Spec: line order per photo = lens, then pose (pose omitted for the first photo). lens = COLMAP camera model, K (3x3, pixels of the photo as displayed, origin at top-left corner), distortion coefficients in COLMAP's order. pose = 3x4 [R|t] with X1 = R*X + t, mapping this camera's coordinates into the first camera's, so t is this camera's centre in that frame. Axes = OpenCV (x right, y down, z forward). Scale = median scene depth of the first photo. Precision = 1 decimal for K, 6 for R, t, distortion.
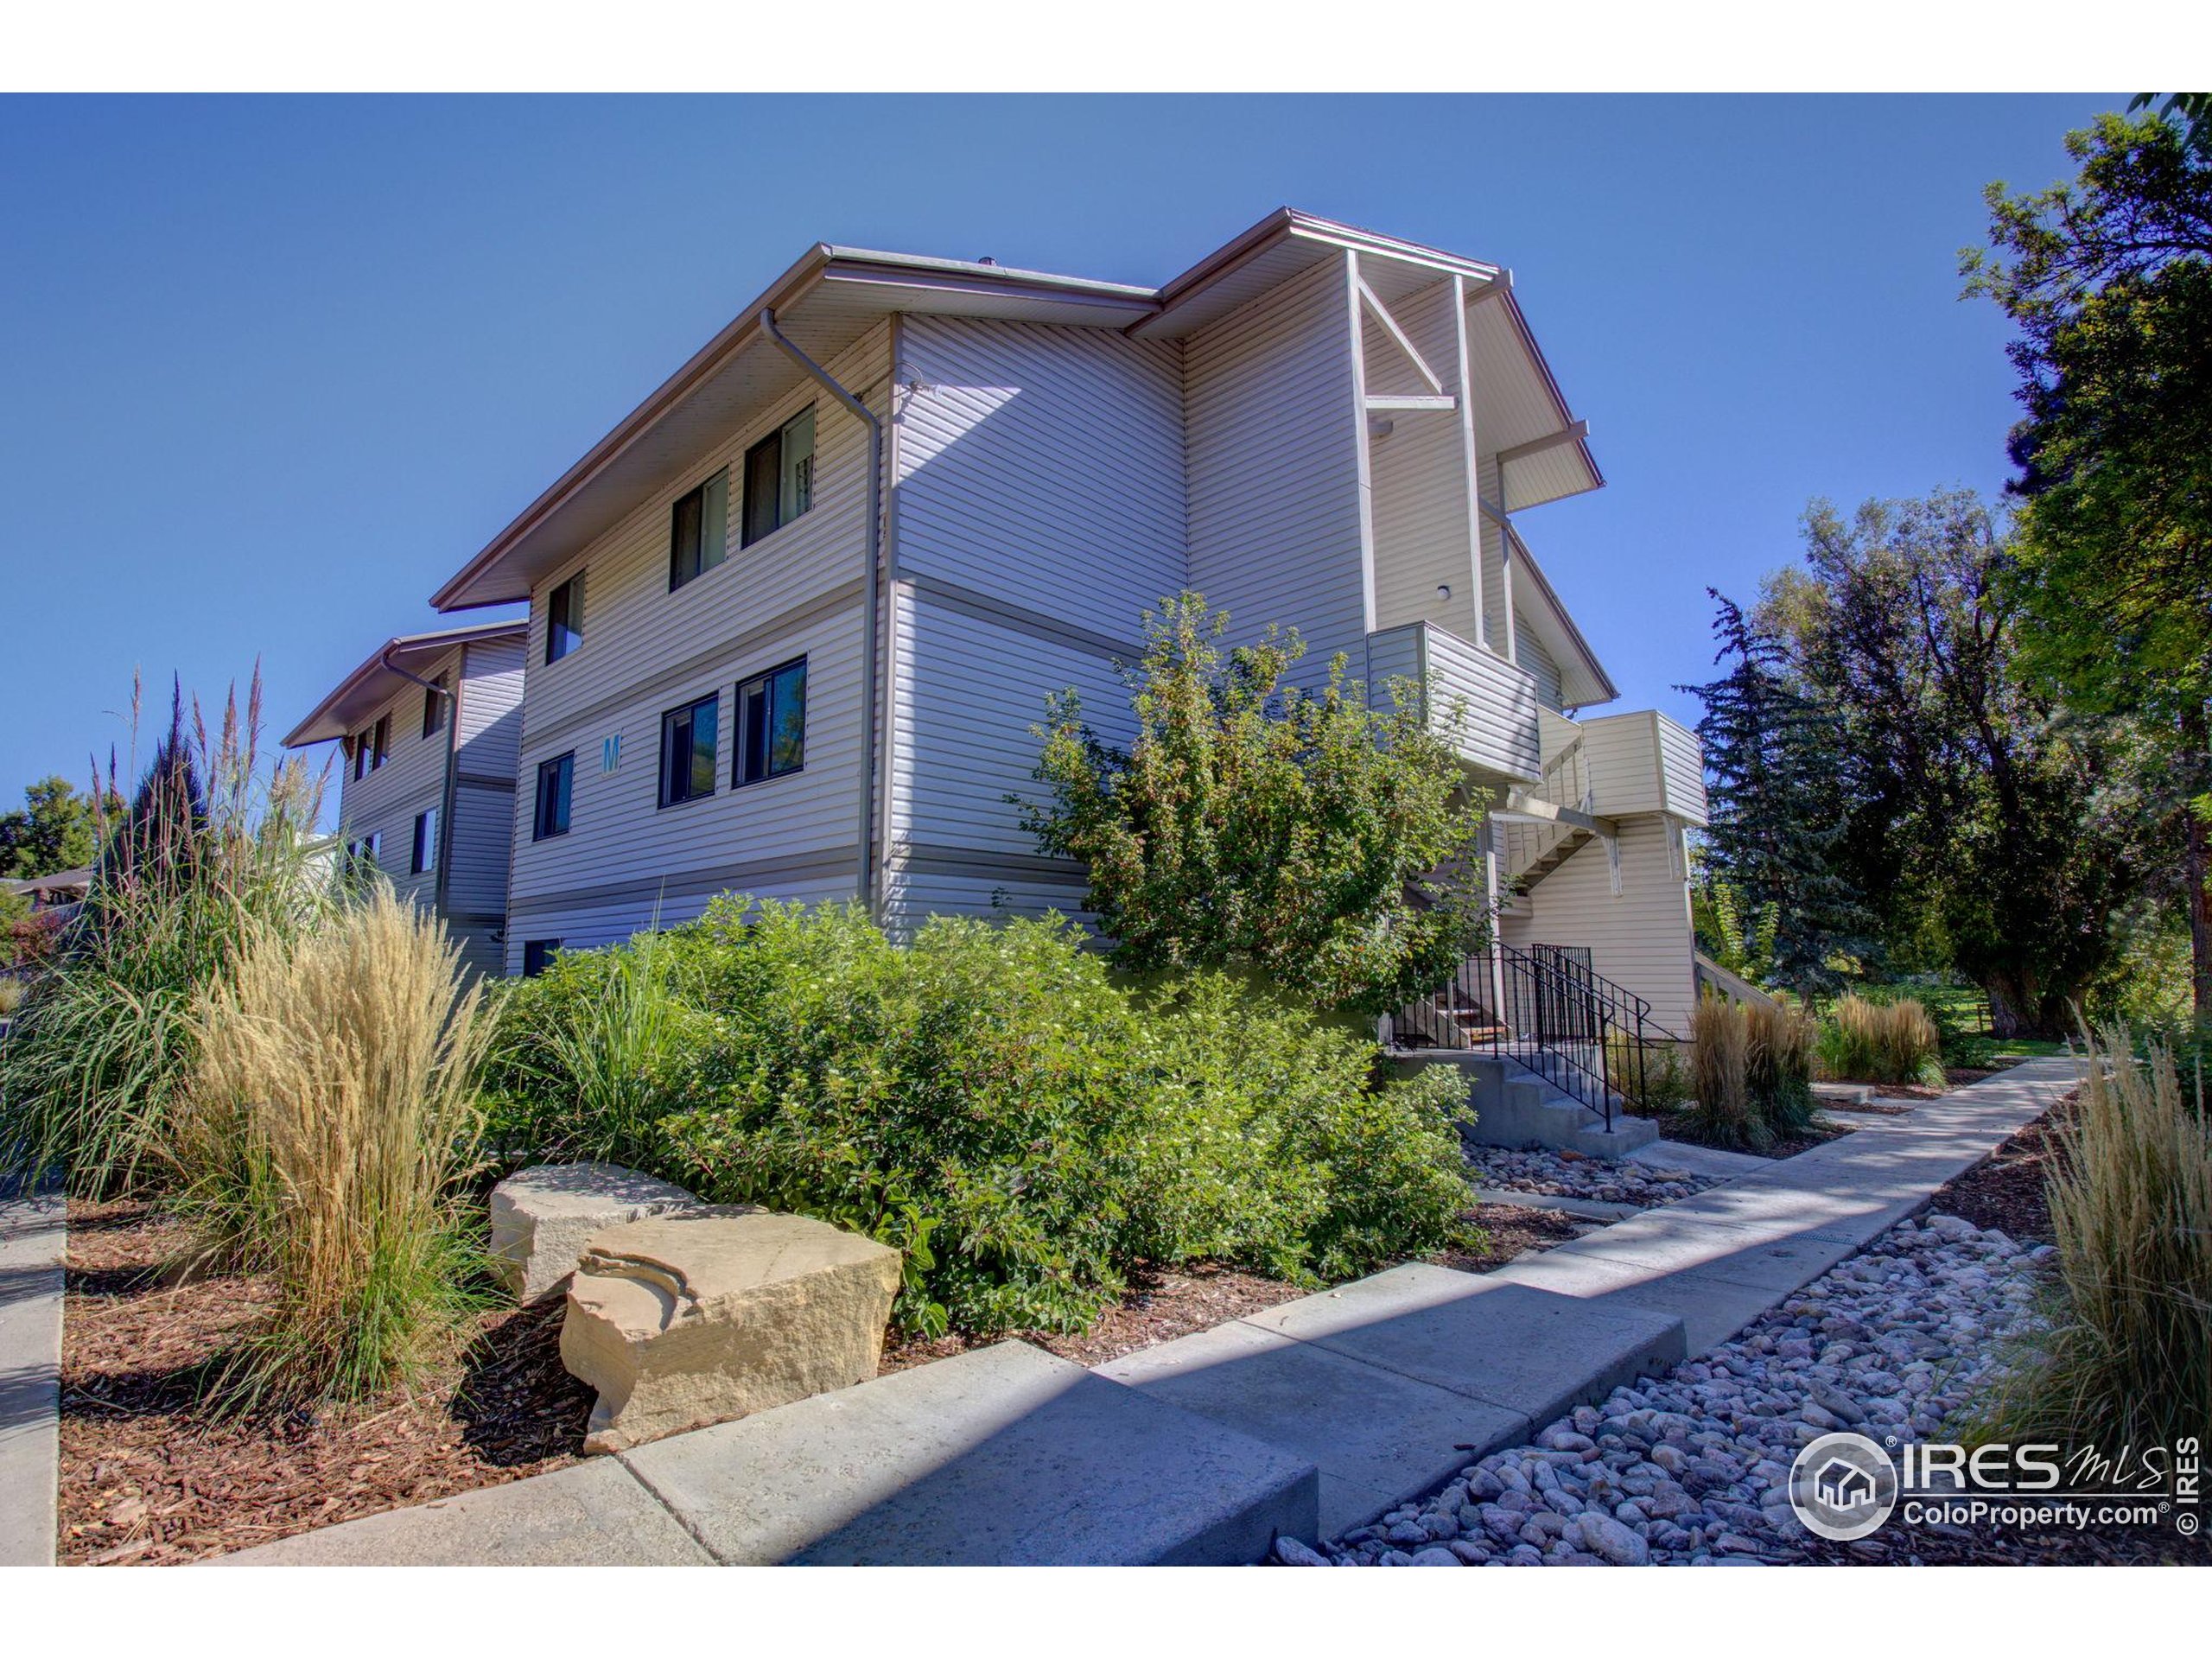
lens RADIAL K [[1058.5, 0, 1106.0], [0, 1058.5, 829.5], [0, 0, 1]] dist [-0.029351, -0.000766]
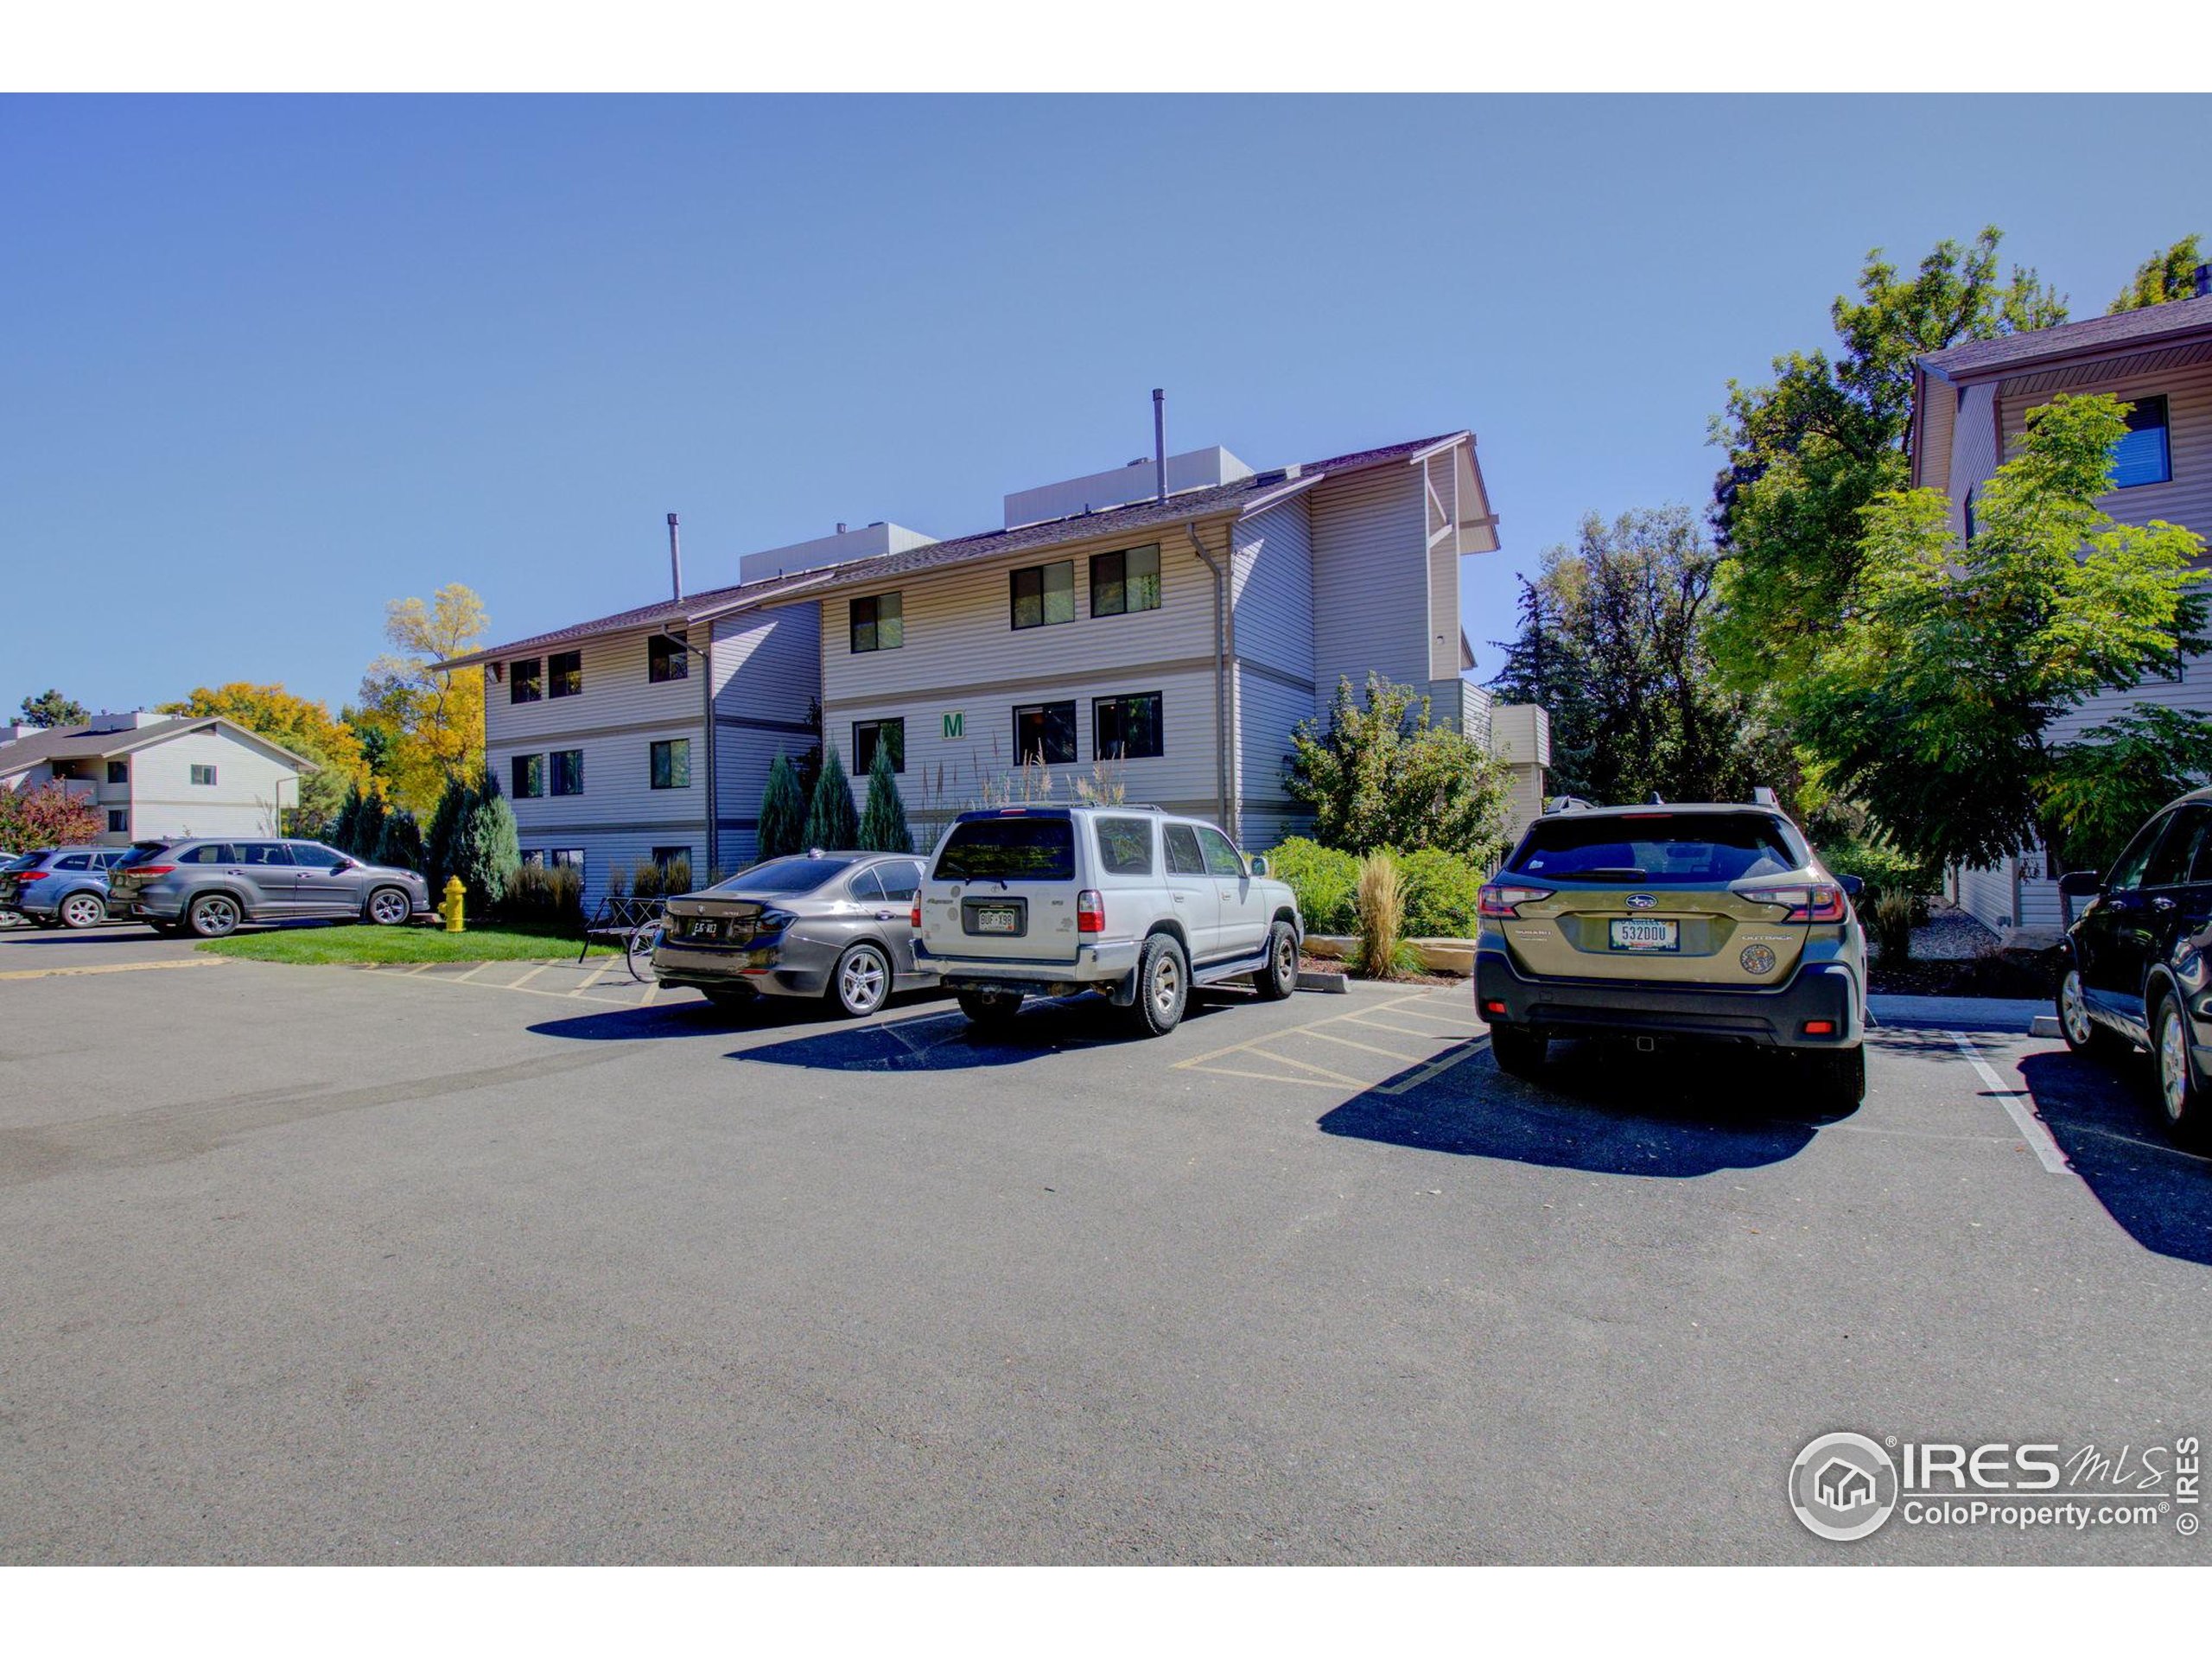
lens RADIAL K [[1111.3, 0, 1106.0], [0, 1111.3, 829.5], [0, 0, 1]] dist [0.000927, -0.017252]
pose [[0.967125, -0.009688, 0.254115, -0.331610], [-0.022280, 0.992203, 0.122623, -0.061600], [-0.253322, -0.124253, 0.959369, -0.319857]]
